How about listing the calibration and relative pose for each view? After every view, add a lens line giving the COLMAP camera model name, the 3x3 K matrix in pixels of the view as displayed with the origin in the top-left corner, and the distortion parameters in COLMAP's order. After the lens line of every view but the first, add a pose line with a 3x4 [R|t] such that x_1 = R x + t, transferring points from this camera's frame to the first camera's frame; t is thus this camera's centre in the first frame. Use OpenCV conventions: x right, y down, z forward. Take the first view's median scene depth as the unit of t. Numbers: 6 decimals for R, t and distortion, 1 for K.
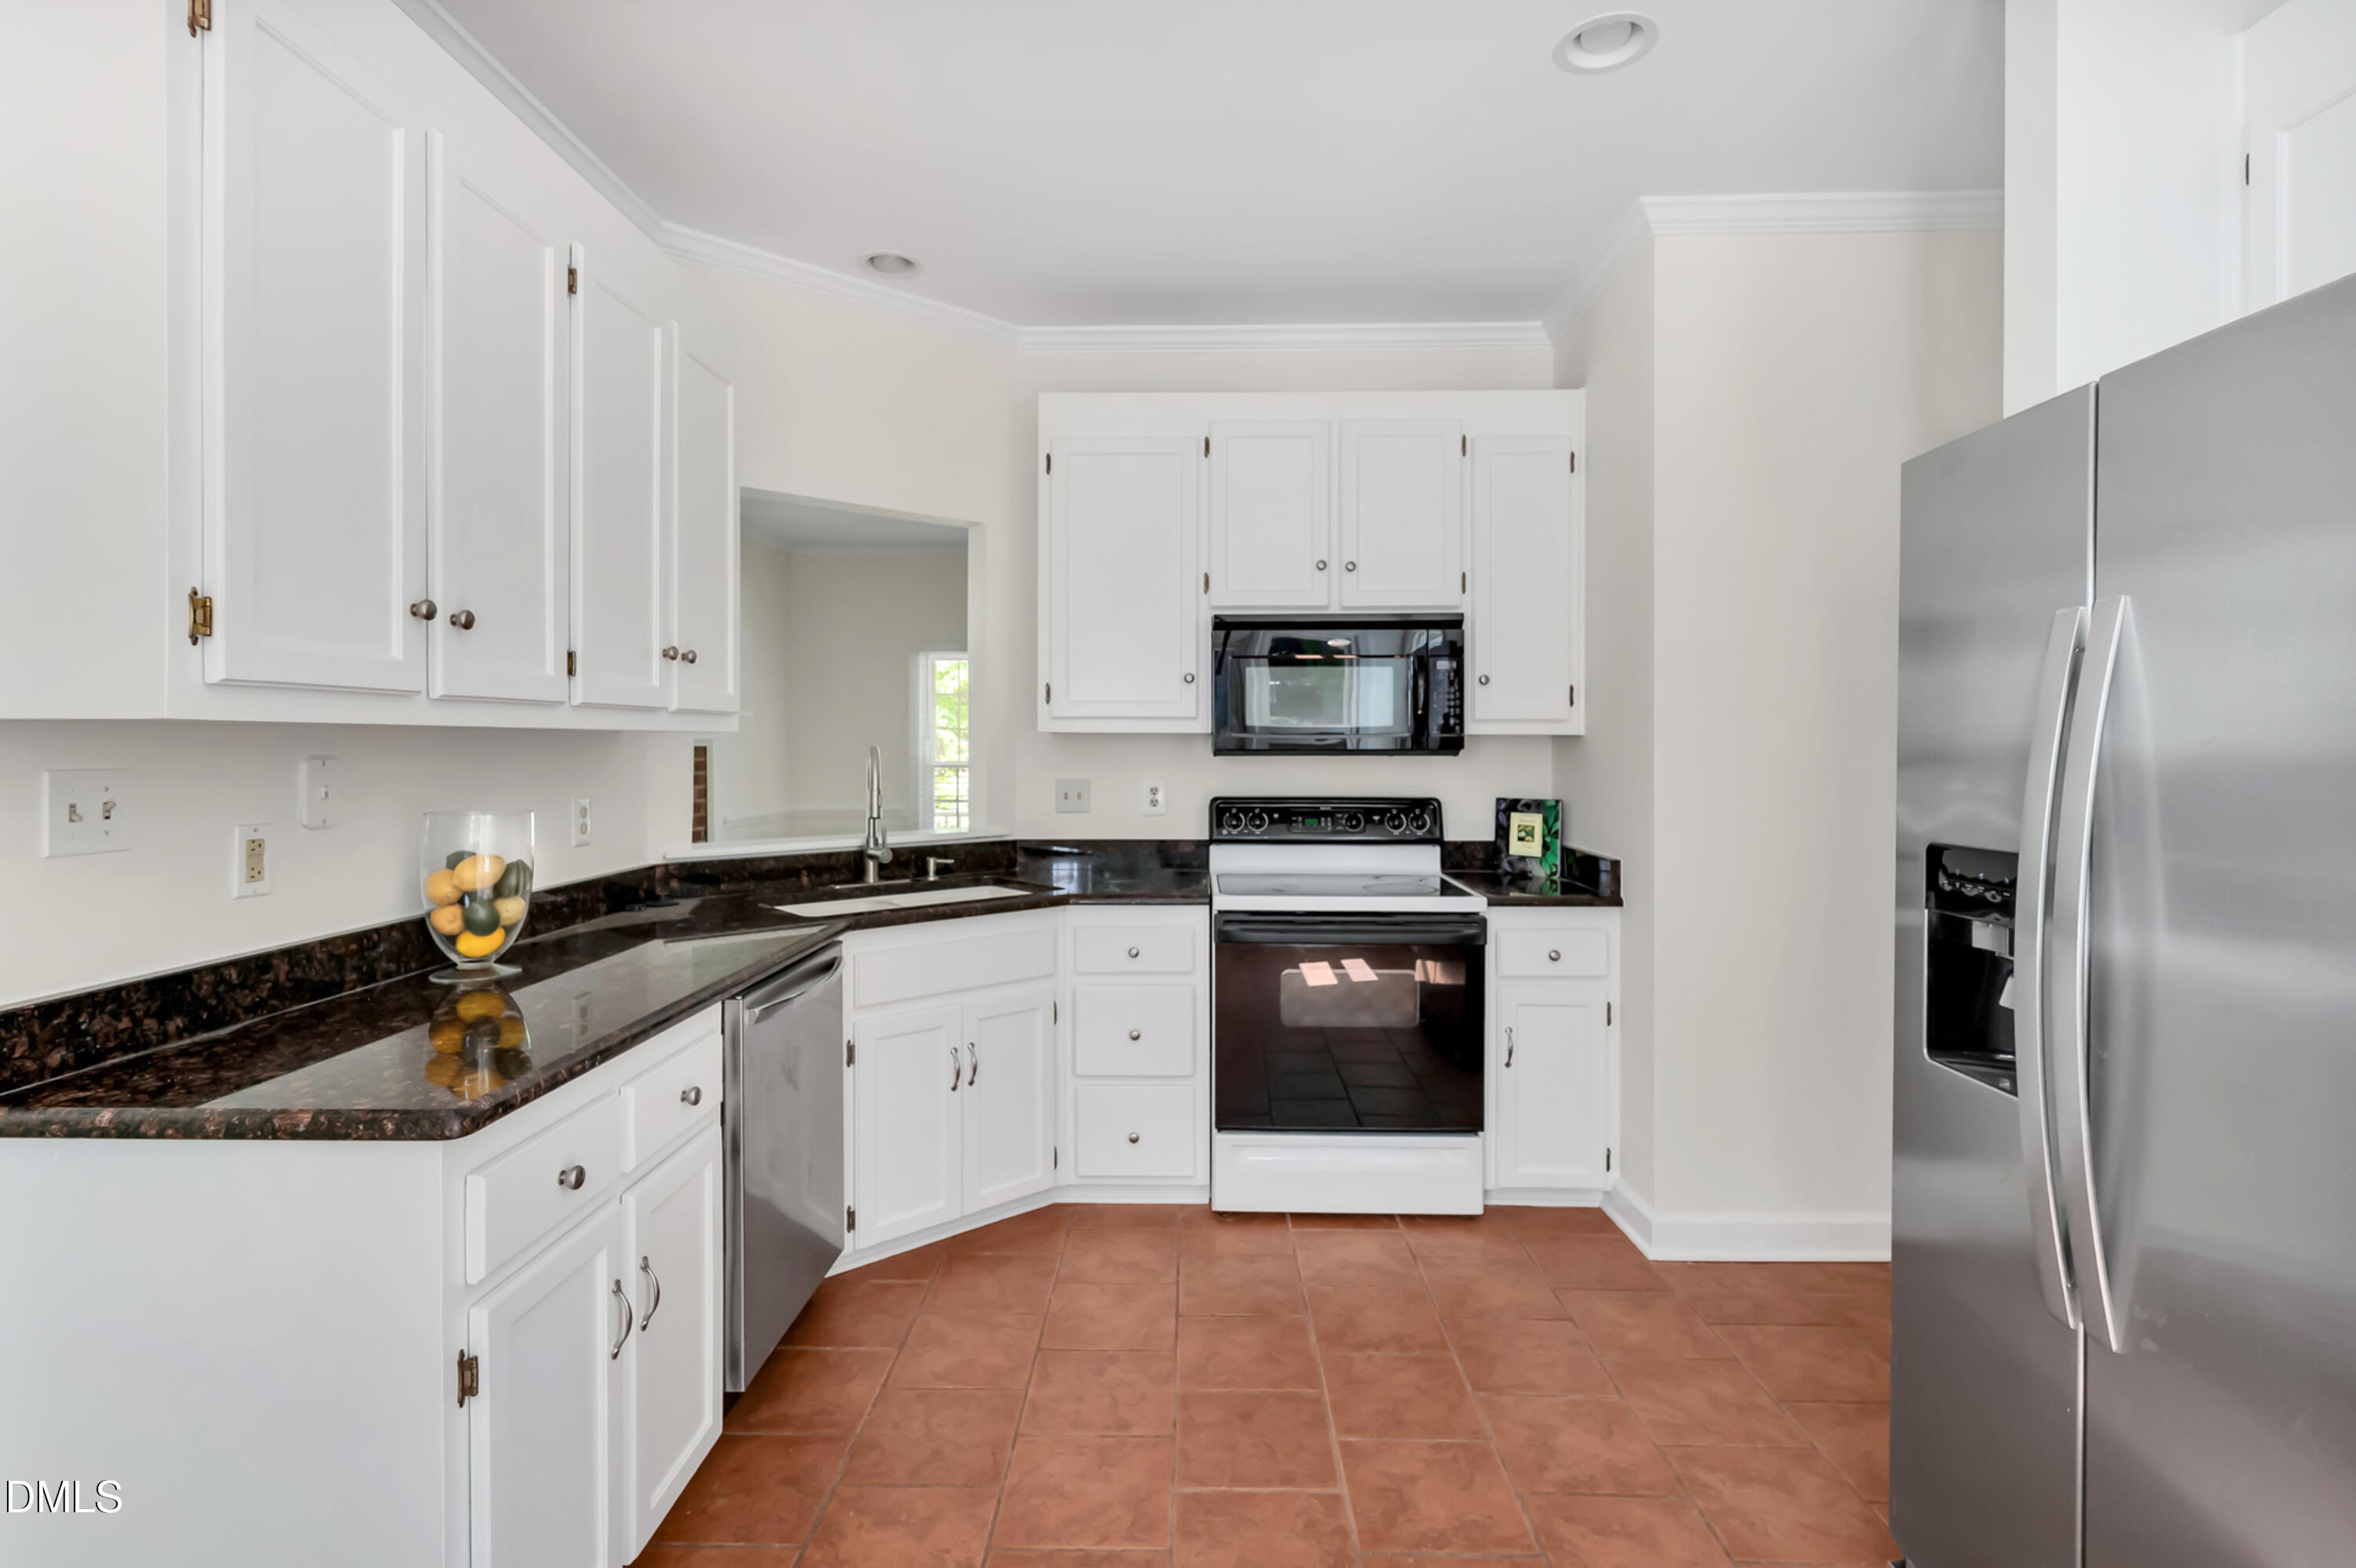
lens RADIAL K [[1090.4, 0, 1176.6], [0, 1090.4, 756.3], [0, 0, 1]] dist [-0.000434, -0.000013]
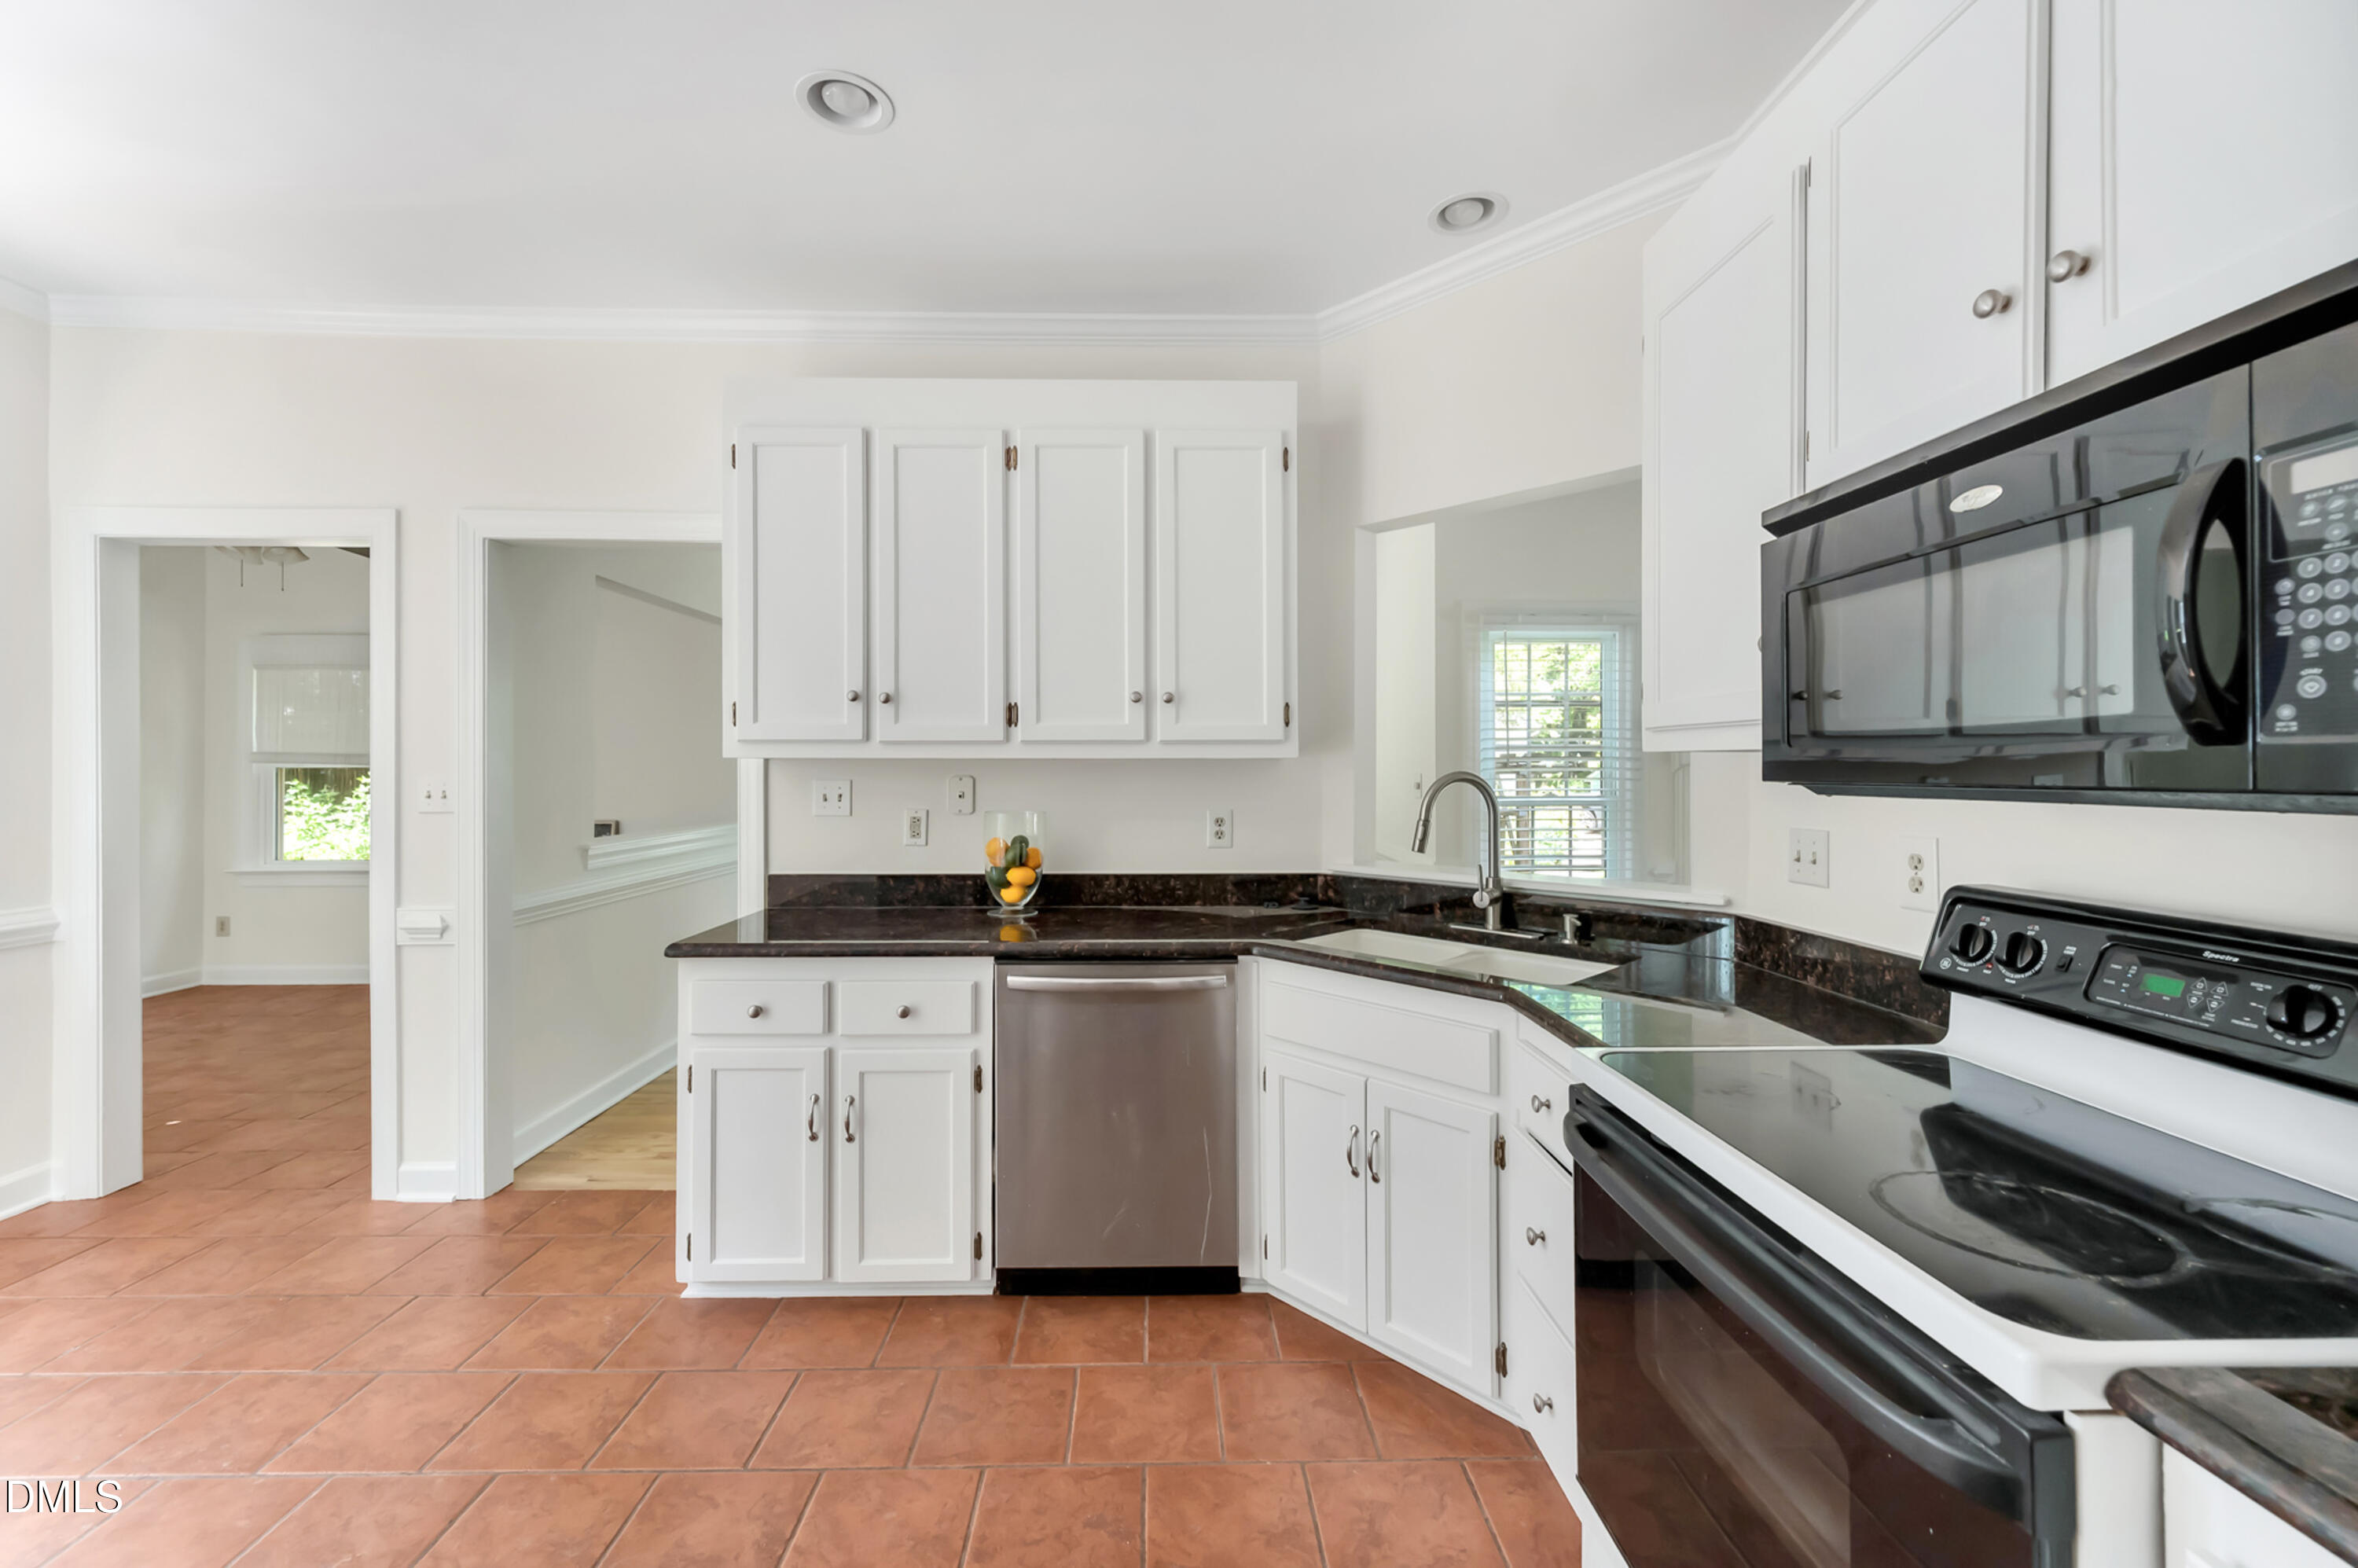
lens RADIAL K [[940.3, 0, 1177.6], [0, 940.3, 766.4], [0, 0, 1]] dist [-0.001174, -0.000167]
pose [[0.045052, -0.007022, -0.998960, 0.598893], [-0.009569, 0.999926, -0.007460, -0.005827], [0.998939, 0.009895, 0.044981, 0.946171]]
